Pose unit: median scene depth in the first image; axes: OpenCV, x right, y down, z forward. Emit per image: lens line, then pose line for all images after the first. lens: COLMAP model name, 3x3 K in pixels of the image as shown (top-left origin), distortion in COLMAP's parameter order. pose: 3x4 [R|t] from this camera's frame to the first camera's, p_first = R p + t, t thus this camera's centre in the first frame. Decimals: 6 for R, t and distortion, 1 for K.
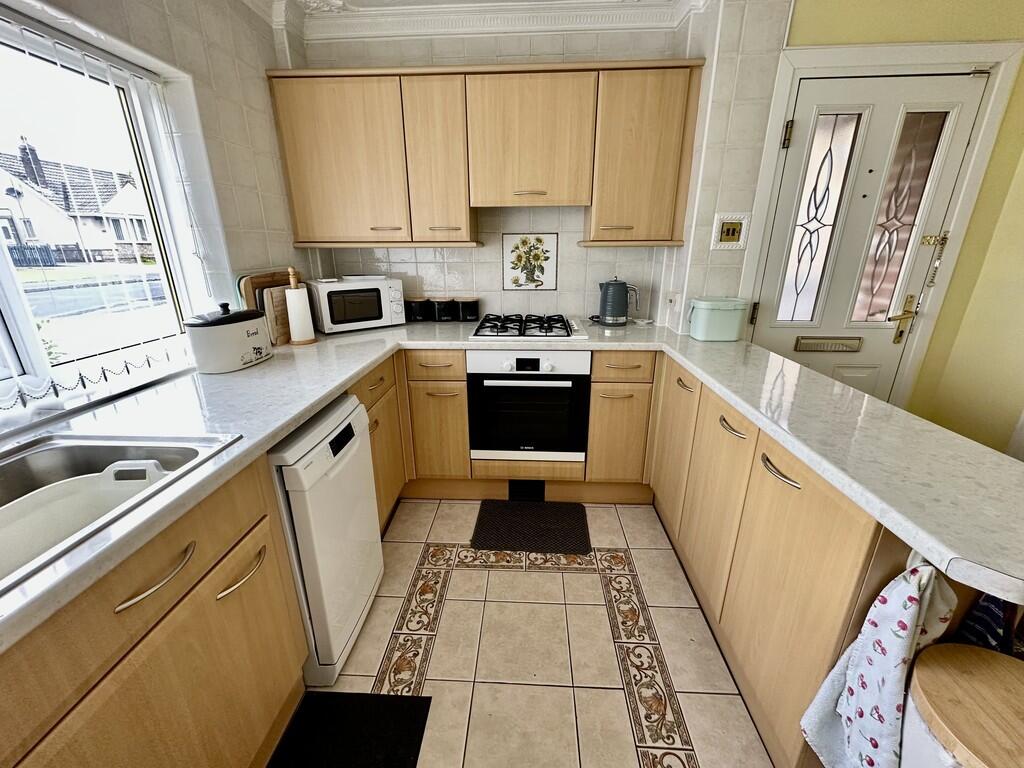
lens RADIAL K [[407.6, 0, 510.8], [0, 407.6, 382.5], [0, 0, 1]] dist [-0.001458, 0.000274]
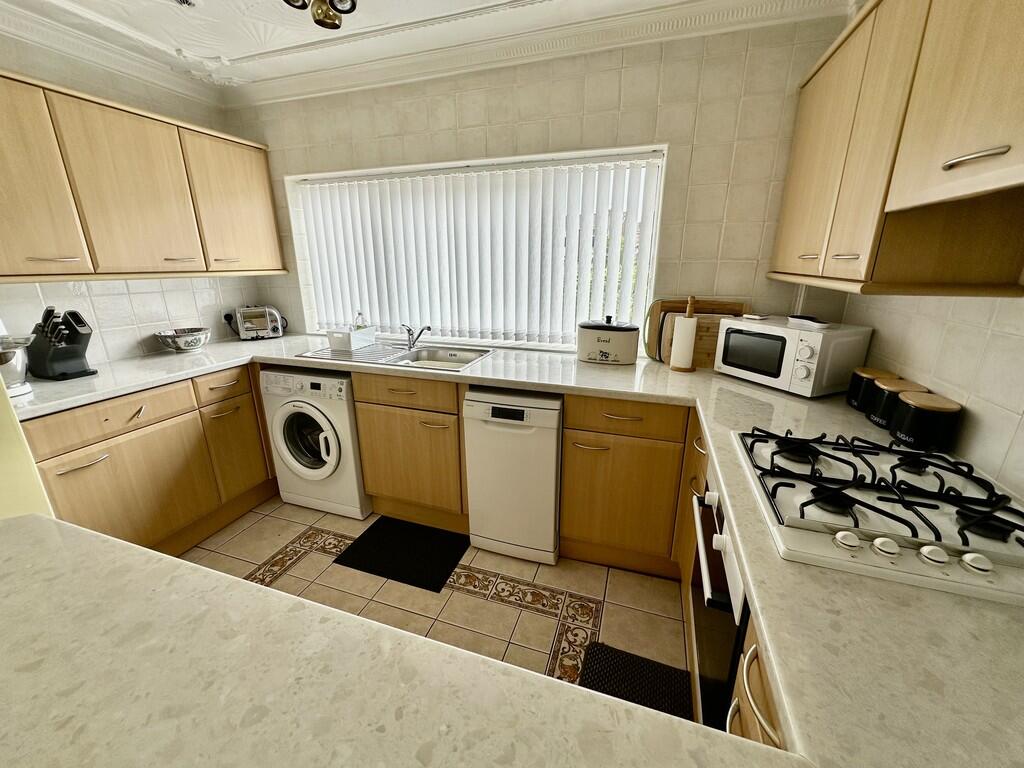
lens RADIAL K [[407.6, 0, 510.8], [0, 407.6, 382.5], [0, 0, 1]] dist [-0.001458, 0.000274]
pose [[-0.273271, 0.281486, -0.919831, 0.540144], [-0.302762, 0.882461, 0.359997, -0.297420], [0.913049, 0.376866, -0.155928, 0.759375]]
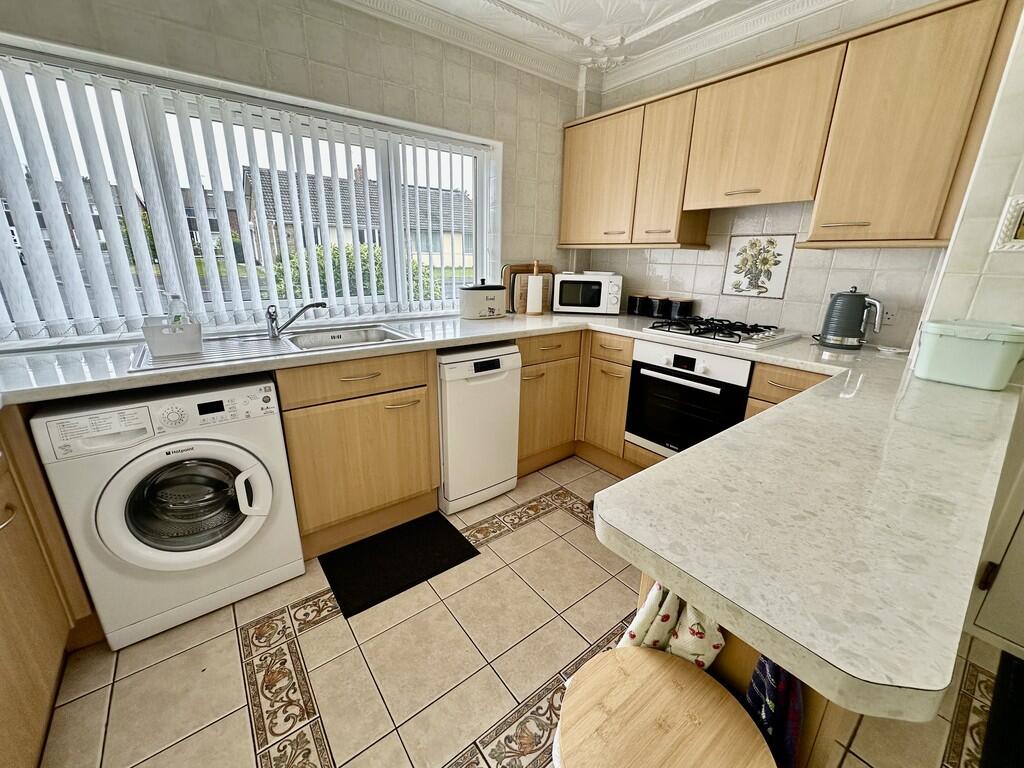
lens RADIAL K [[407.6, 0, 510.8], [0, 407.6, 382.5], [0, 0, 1]] dist [-0.001458, 0.000274]
pose [[0.651778, 0.239852, -0.719483, 0.493304], [-0.260757, 0.961710, 0.084383, 0.029542], [0.712173, 0.132611, 0.689364, 0.004490]]
